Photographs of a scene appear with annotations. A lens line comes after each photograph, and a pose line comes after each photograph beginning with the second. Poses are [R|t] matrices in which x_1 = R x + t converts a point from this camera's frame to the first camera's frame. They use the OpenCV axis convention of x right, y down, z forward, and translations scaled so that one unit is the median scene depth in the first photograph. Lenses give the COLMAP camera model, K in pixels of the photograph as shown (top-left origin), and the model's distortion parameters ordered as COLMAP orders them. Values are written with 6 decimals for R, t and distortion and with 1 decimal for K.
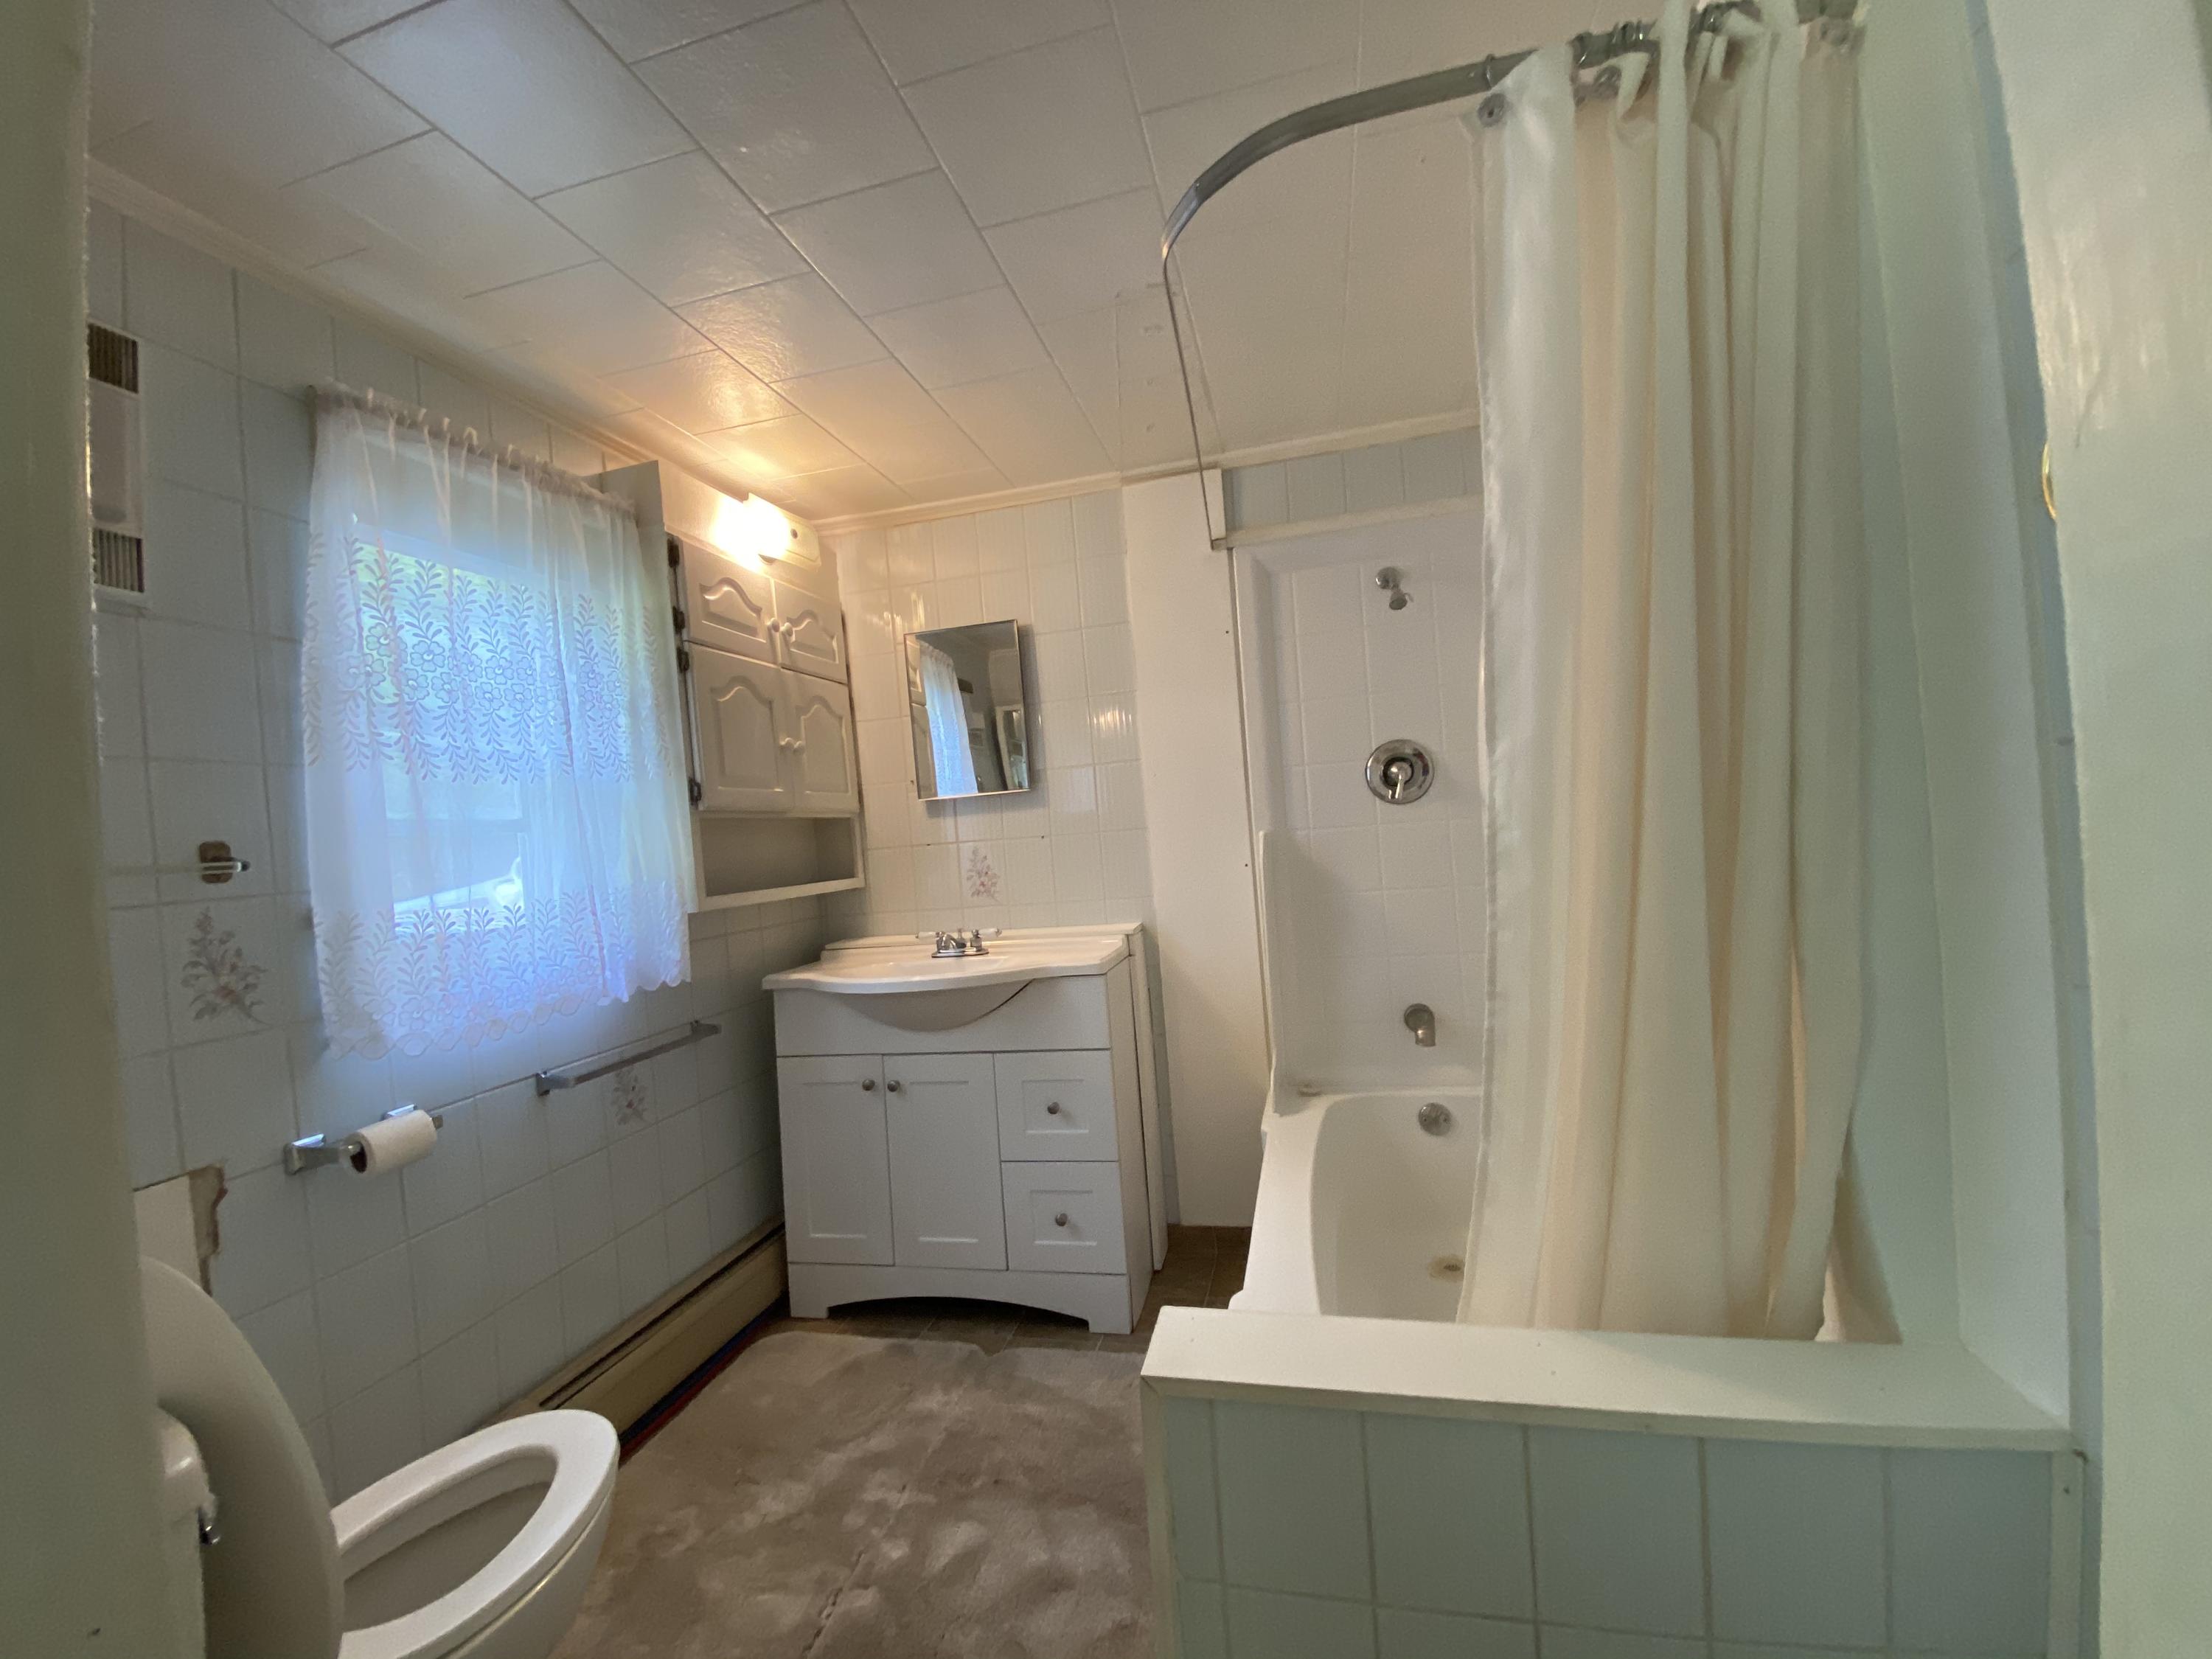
lens RADIAL K [[896.3, 0, 1094.1], [0, 896.3, 832.4], [0, 0, 1]] dist [0.029516, -0.024541]
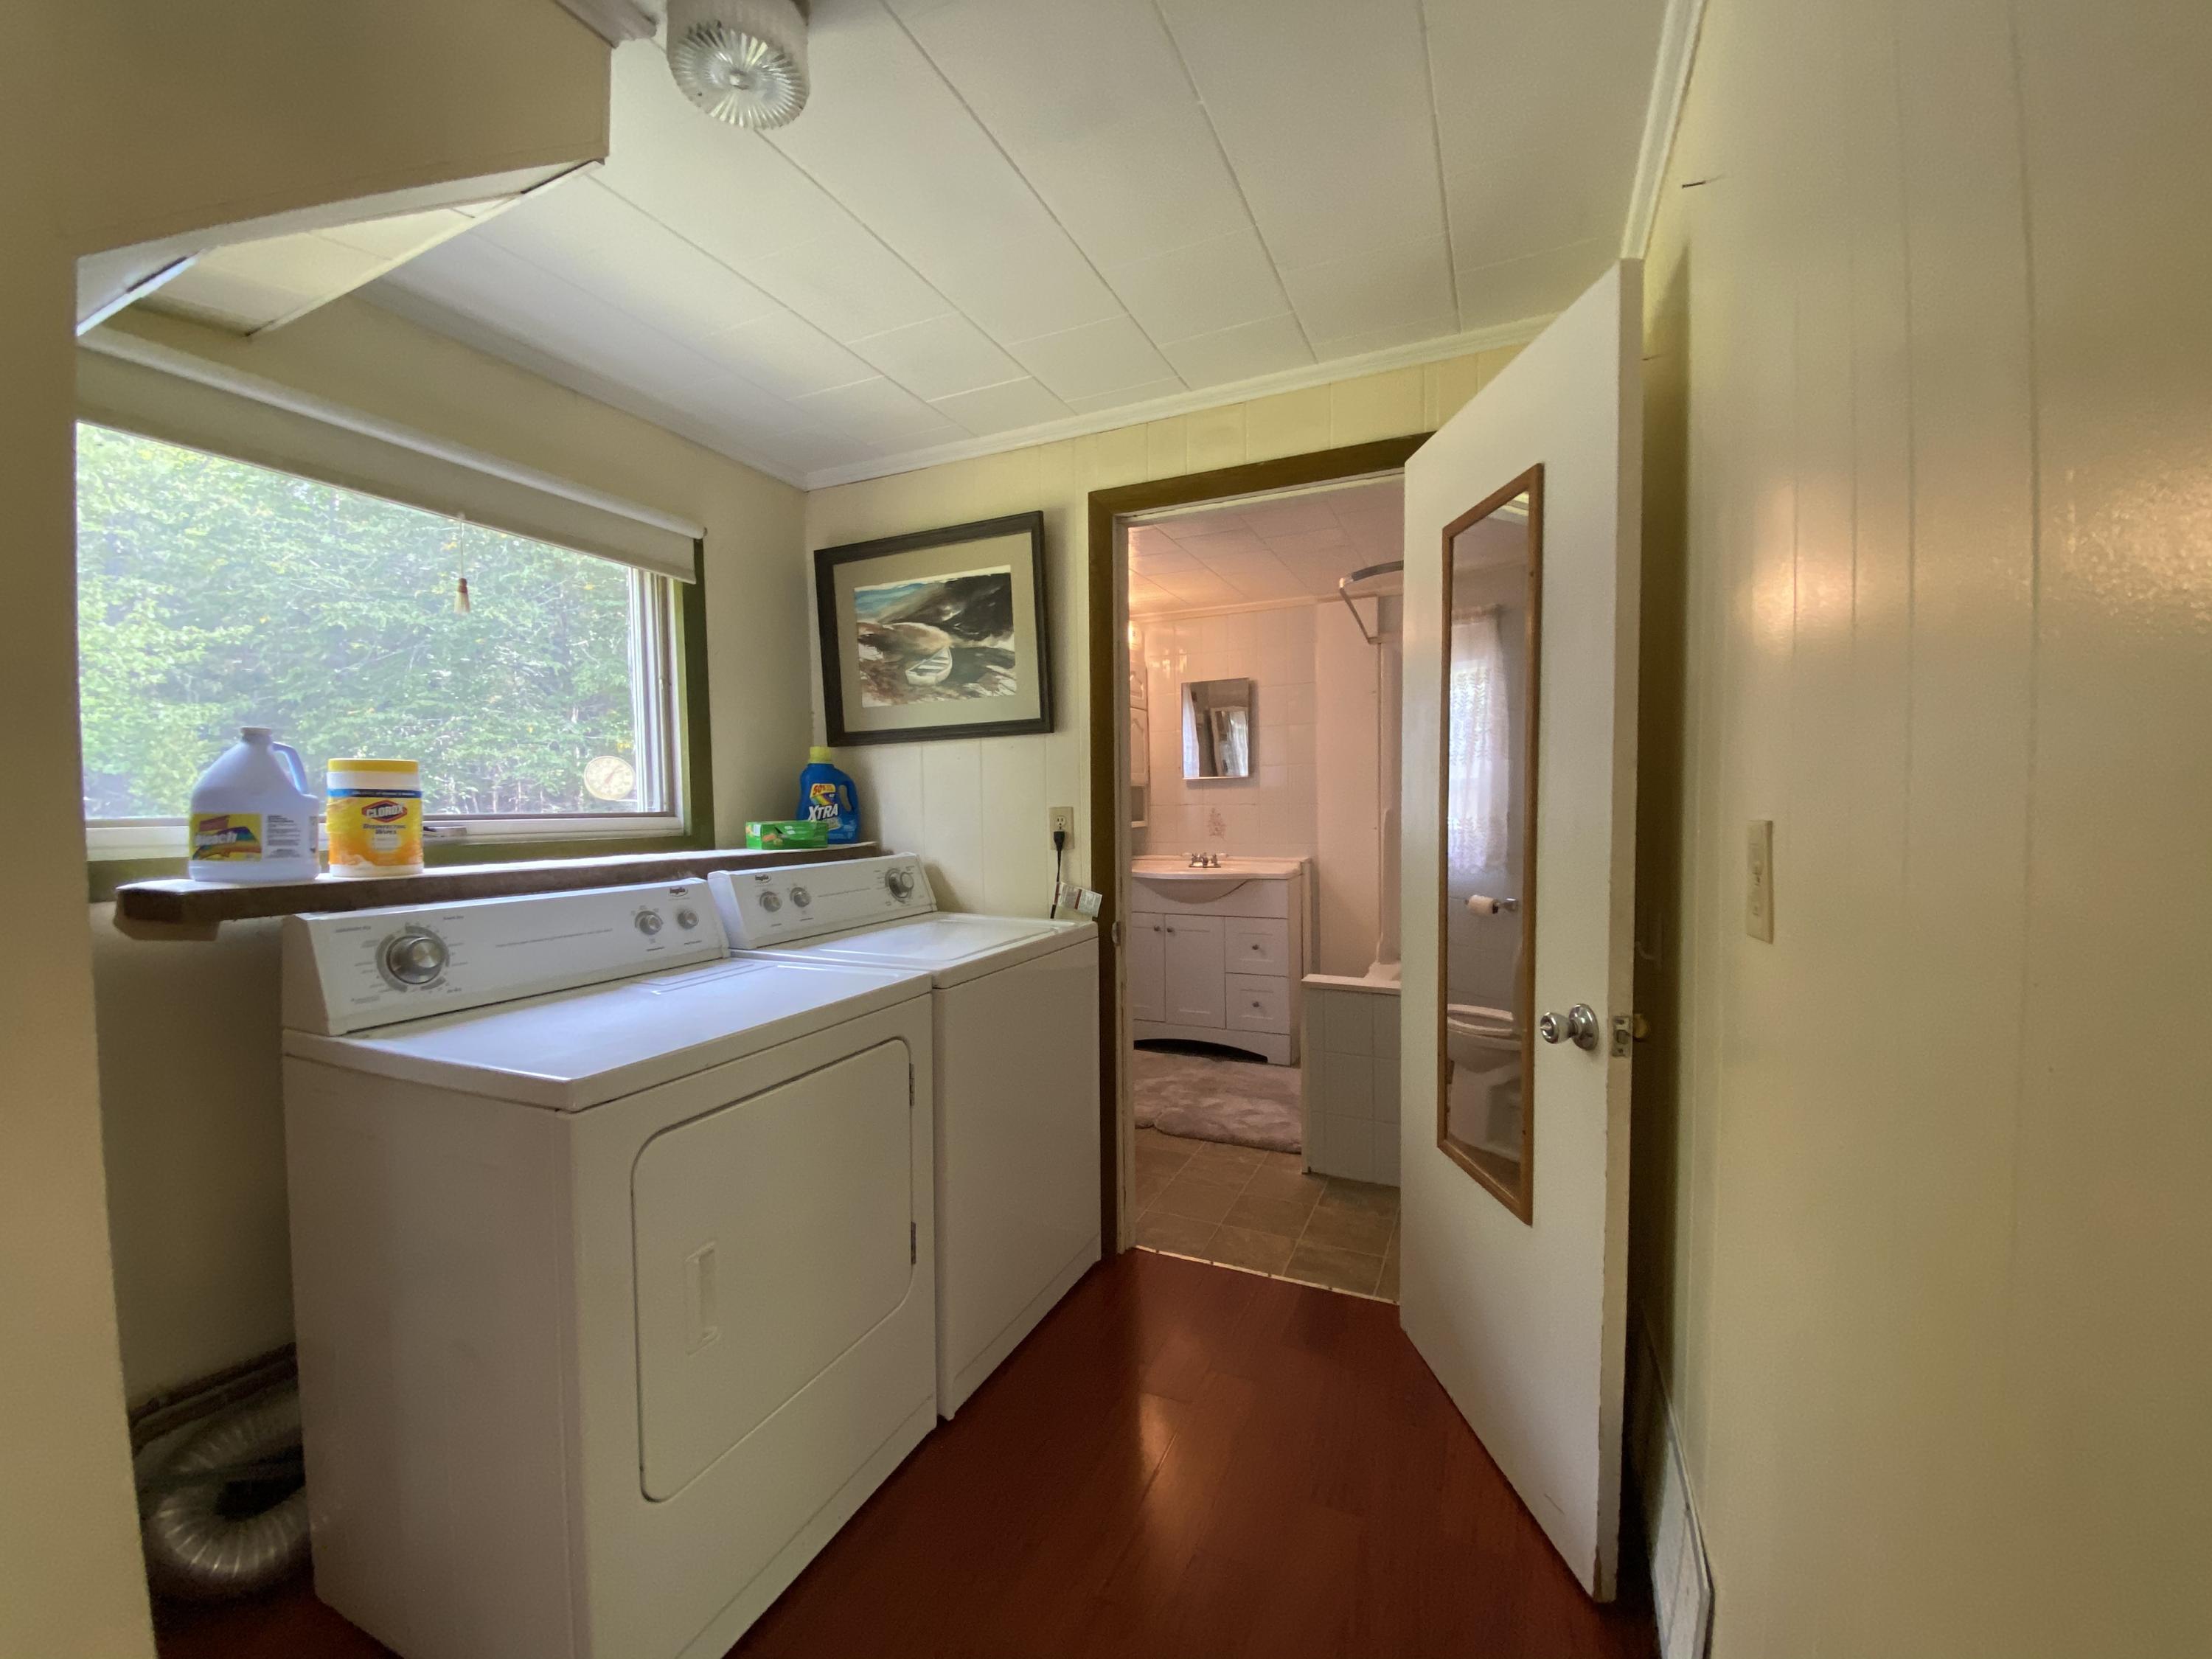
lens RADIAL K [[896.3, 0, 1094.1], [0, 896.3, 832.4], [0, 0, 1]] dist [0.029516, -0.024541]
pose [[0.981102, 0.070417, -0.180221, -0.053053], [-0.063157, 0.996956, 0.045717, -0.000113], [0.182892, -0.033470, 0.982563, -0.882417]]
